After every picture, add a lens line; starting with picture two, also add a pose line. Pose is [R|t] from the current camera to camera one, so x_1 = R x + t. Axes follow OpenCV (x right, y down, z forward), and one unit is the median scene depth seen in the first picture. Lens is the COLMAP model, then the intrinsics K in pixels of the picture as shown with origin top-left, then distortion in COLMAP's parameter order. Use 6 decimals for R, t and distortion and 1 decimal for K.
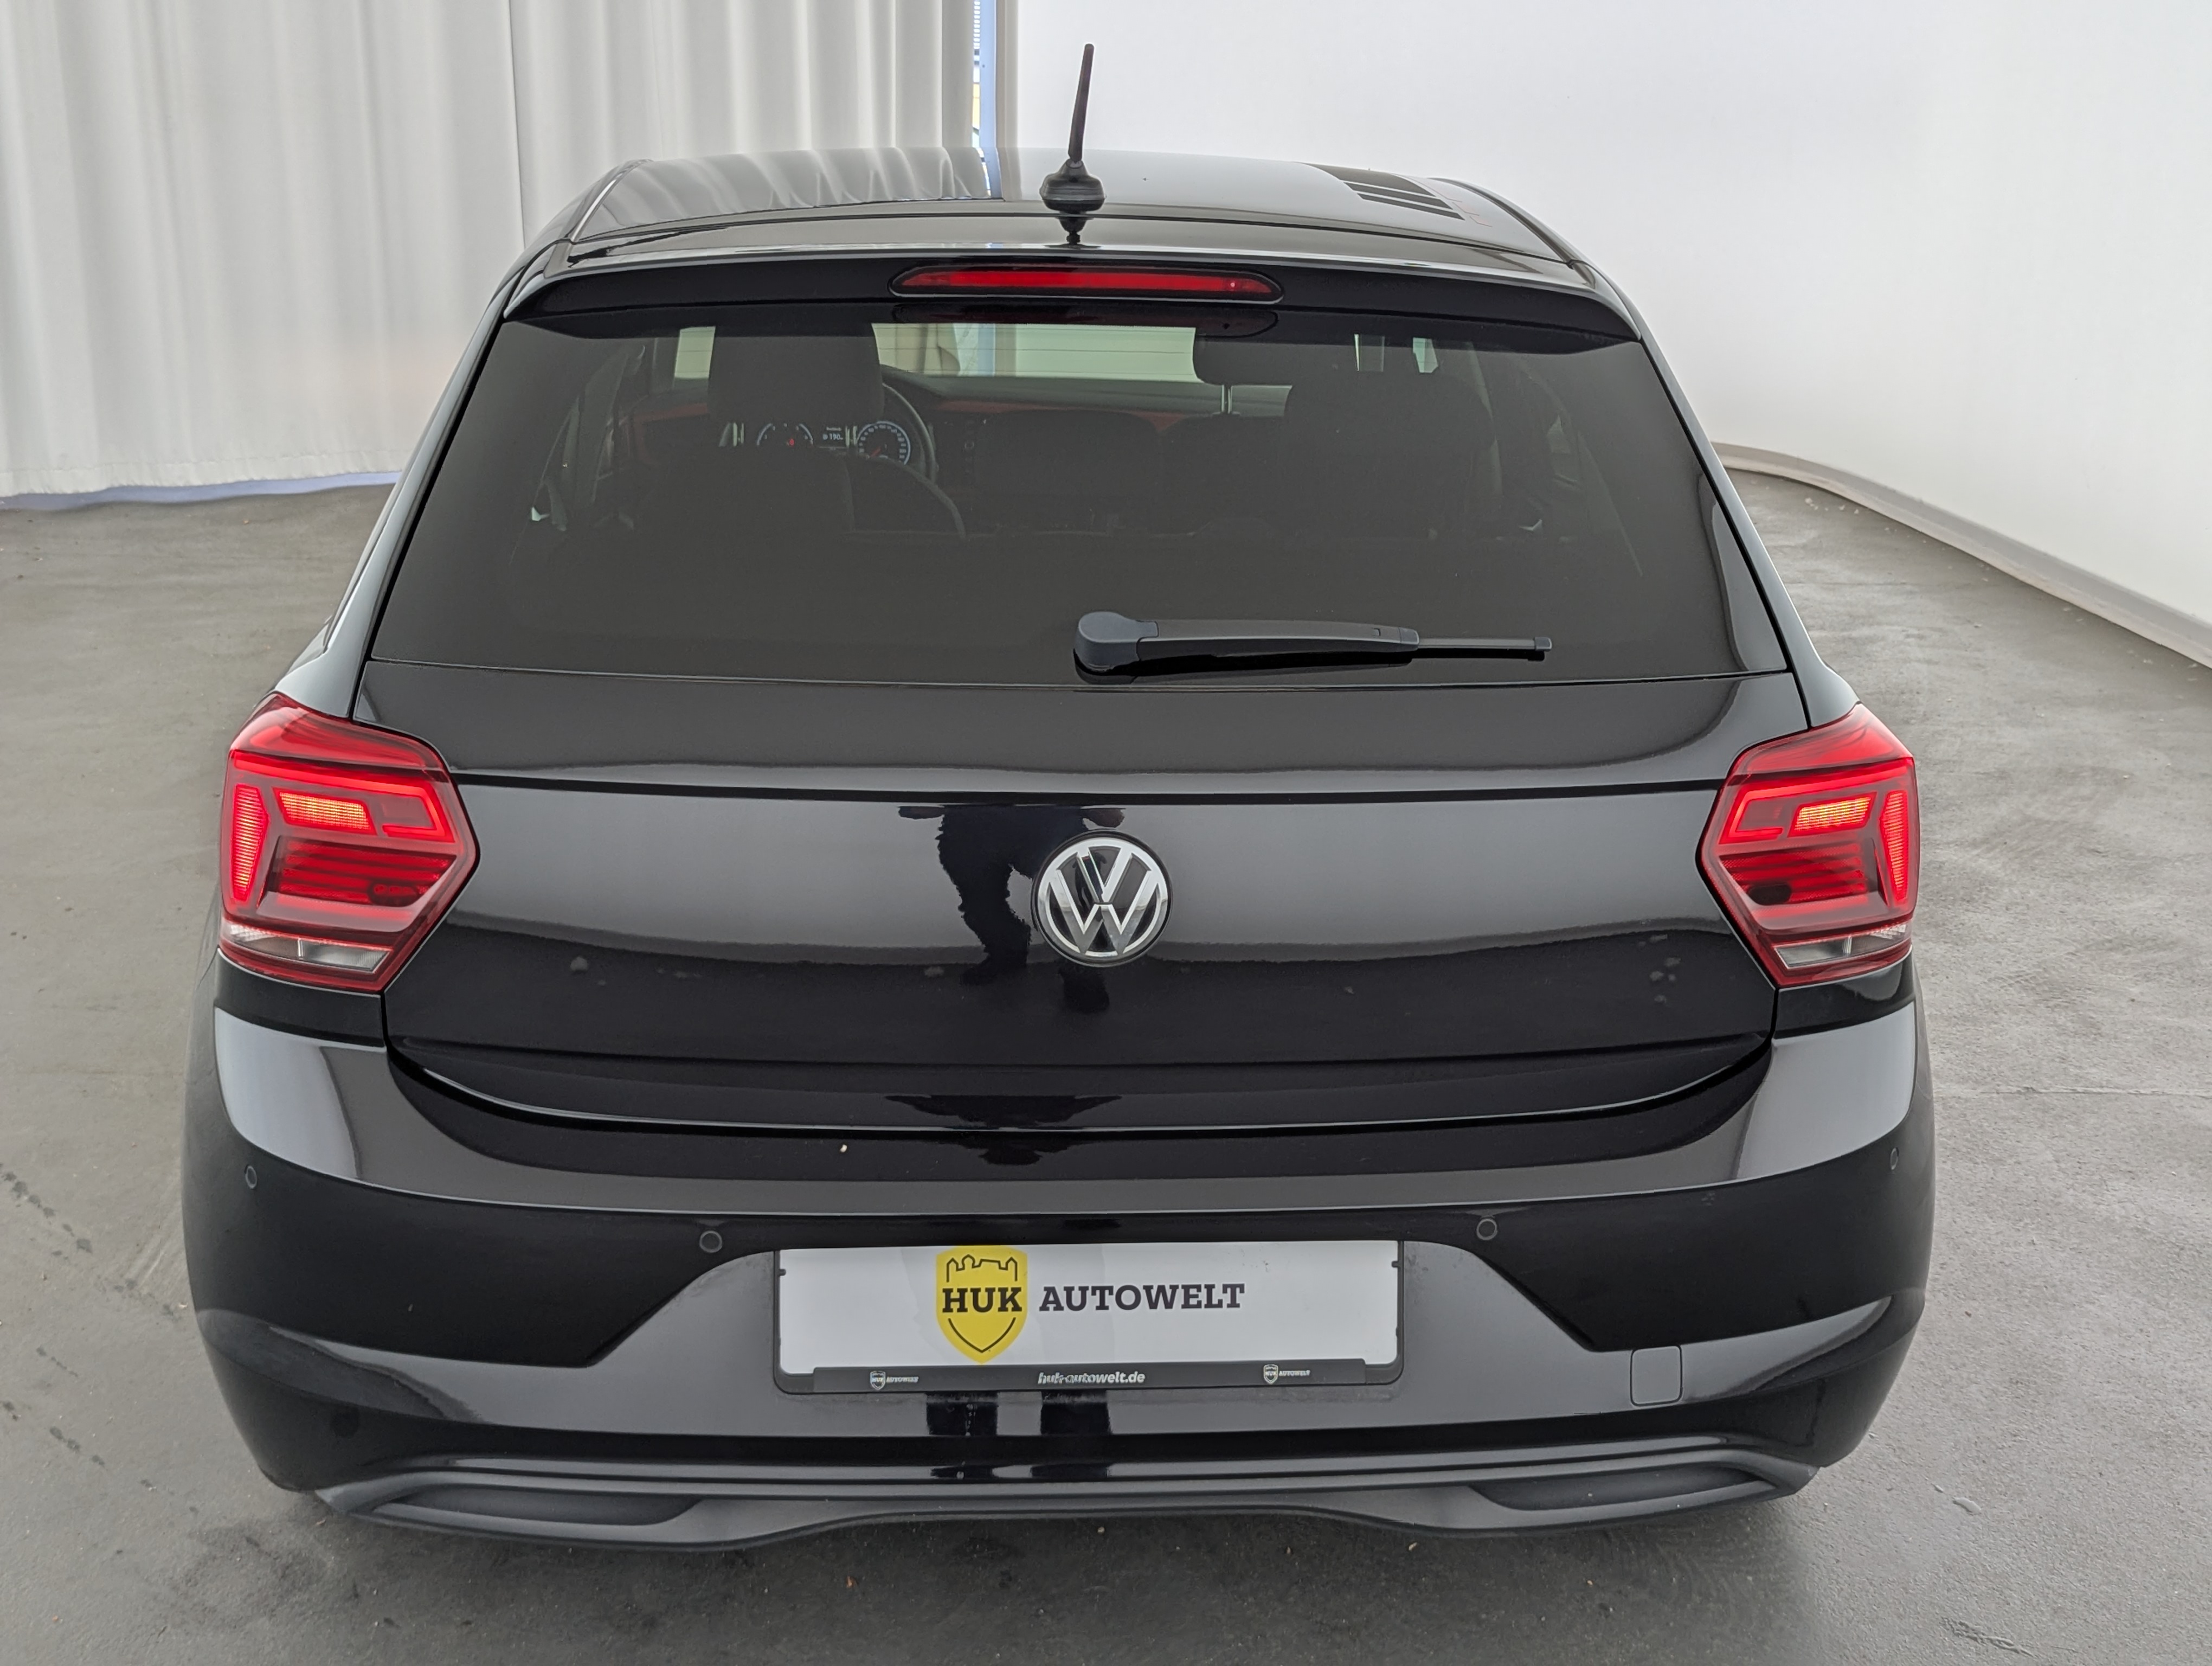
lens RADIAL K [[2485.0, 0, 1124.9], [0, 2485.0, 819.9], [0, 0, 1]] dist [0.048294, 0.000000]
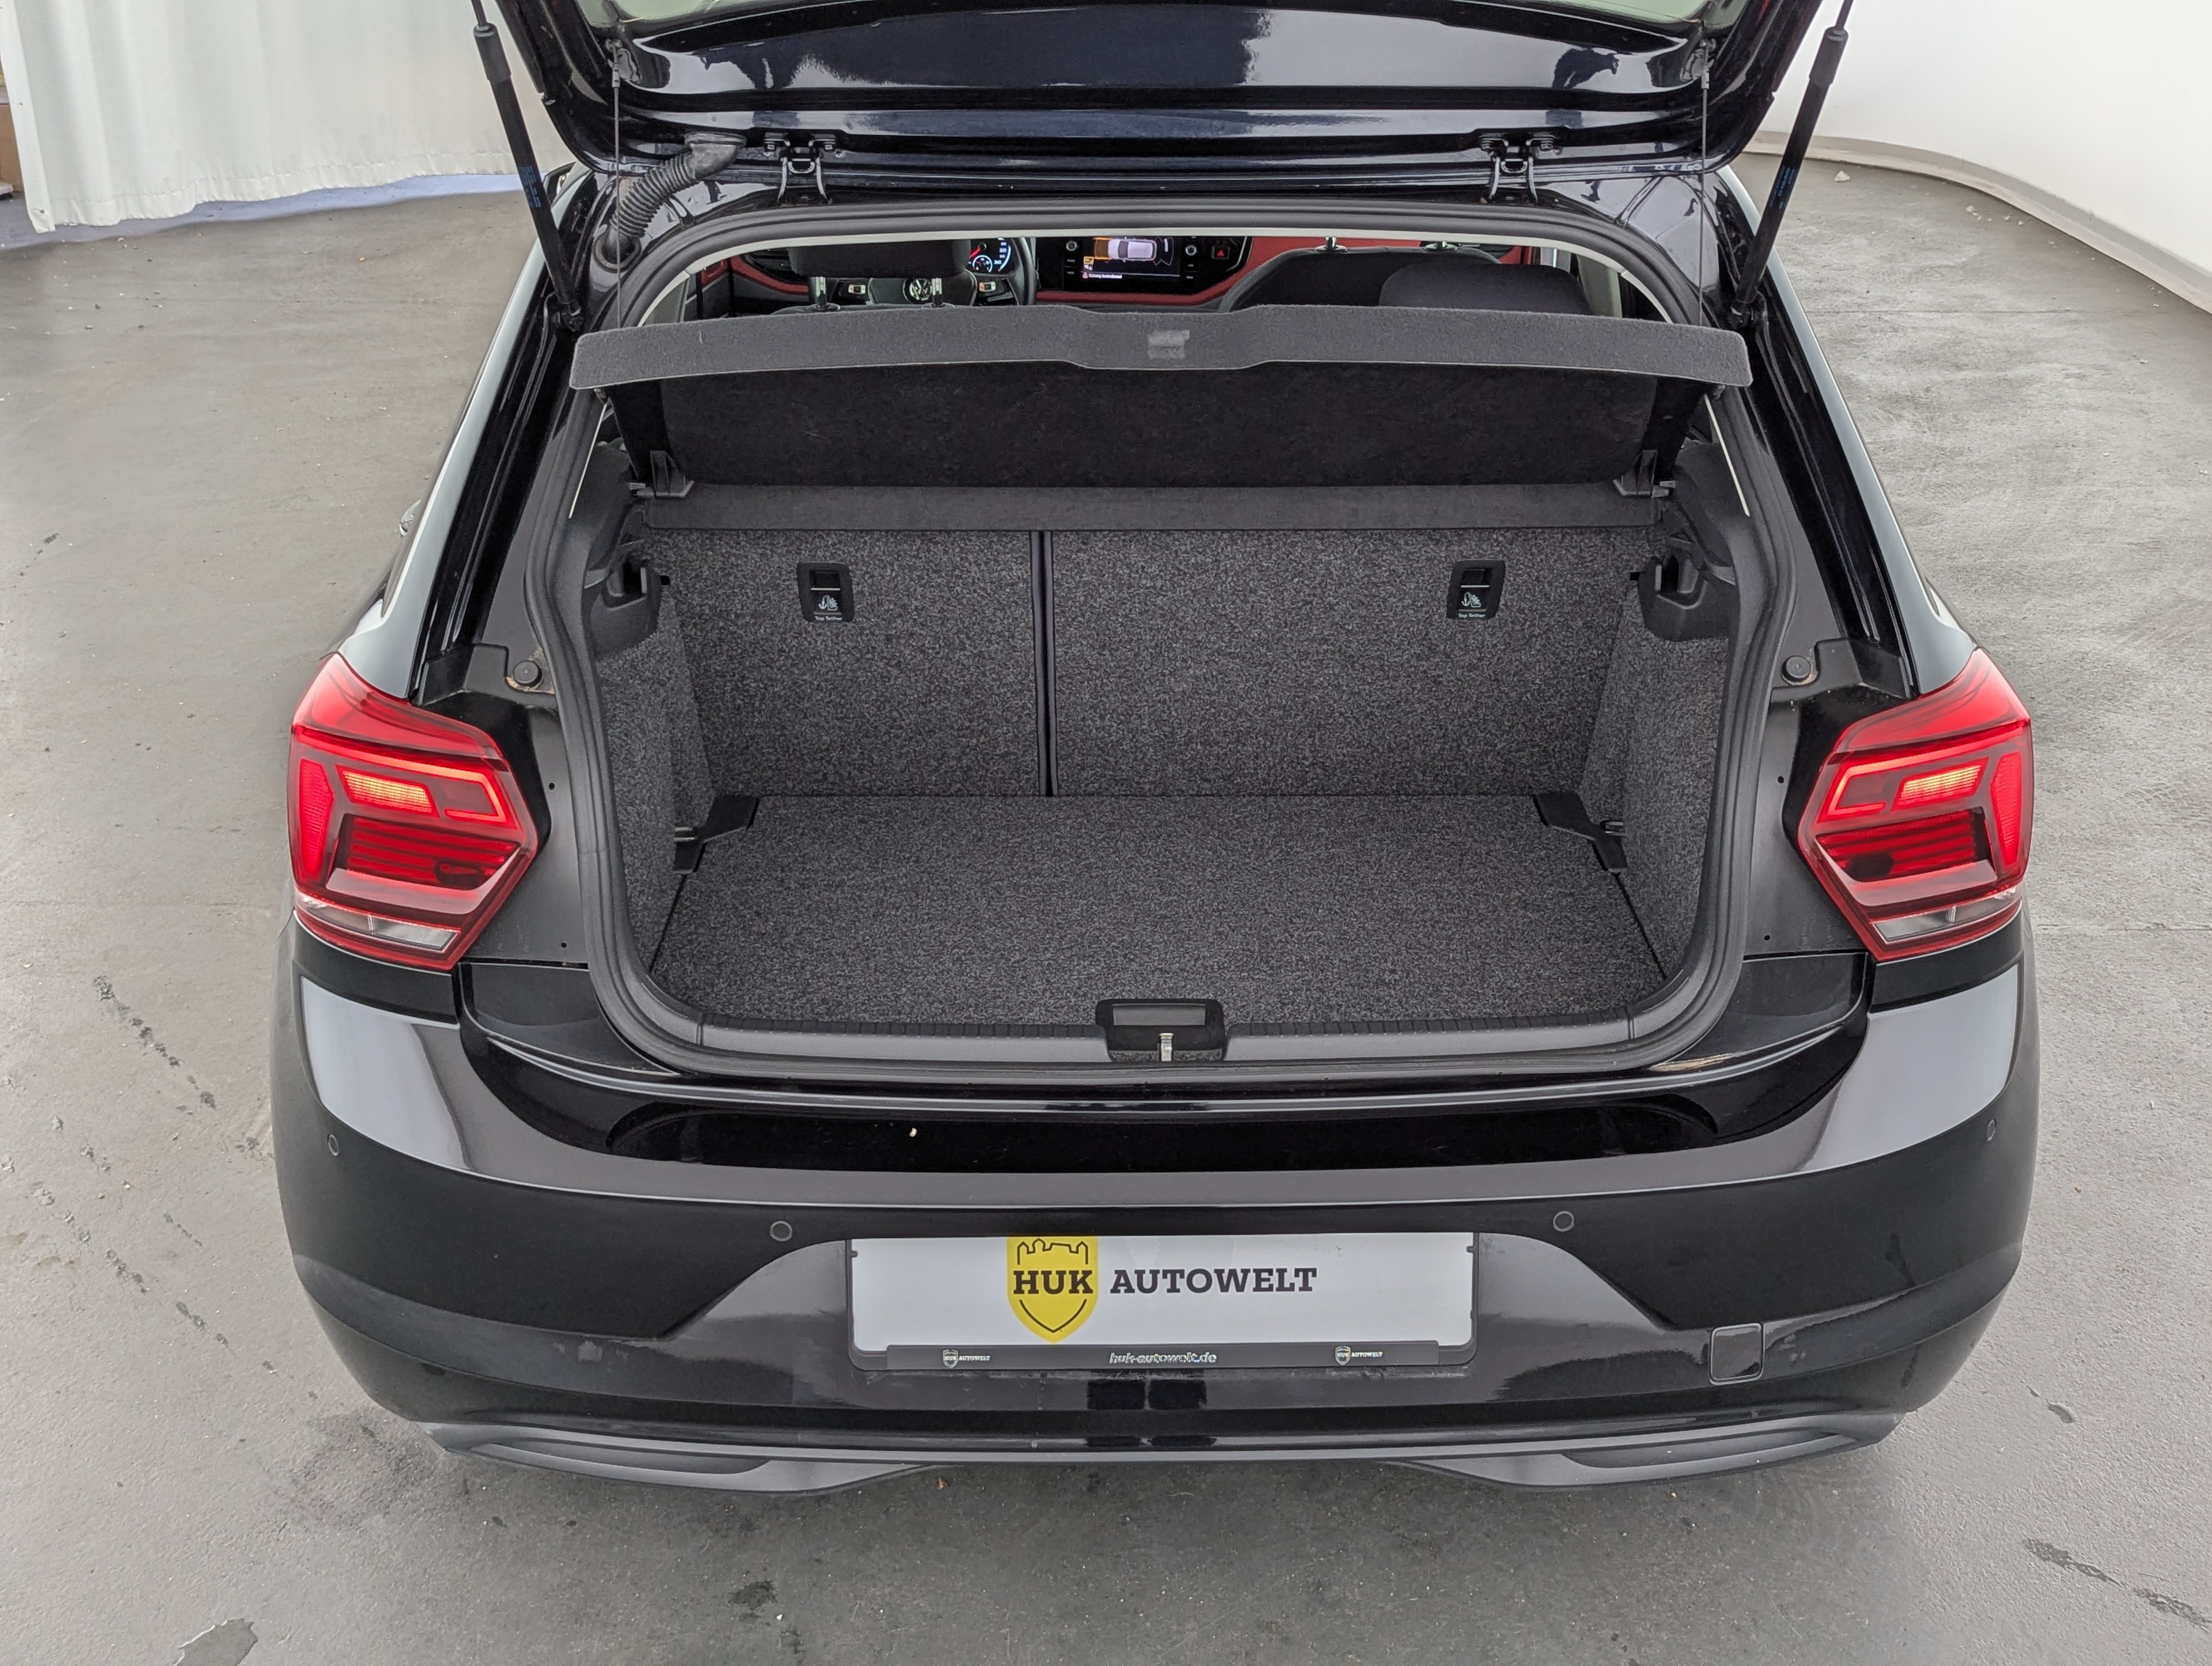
lens RADIAL K [[2485.0, 0, 1126.2], [0, 2485.0, 830.1], [0, 0, 1]] dist [0.048294, 0.000000]
pose [[0.998527, 0.001778, -0.054227, 0.021518], [0.005241, 0.991628, 0.129018, -0.096915], [0.054002, -0.129112, 0.990158, 0.029462]]
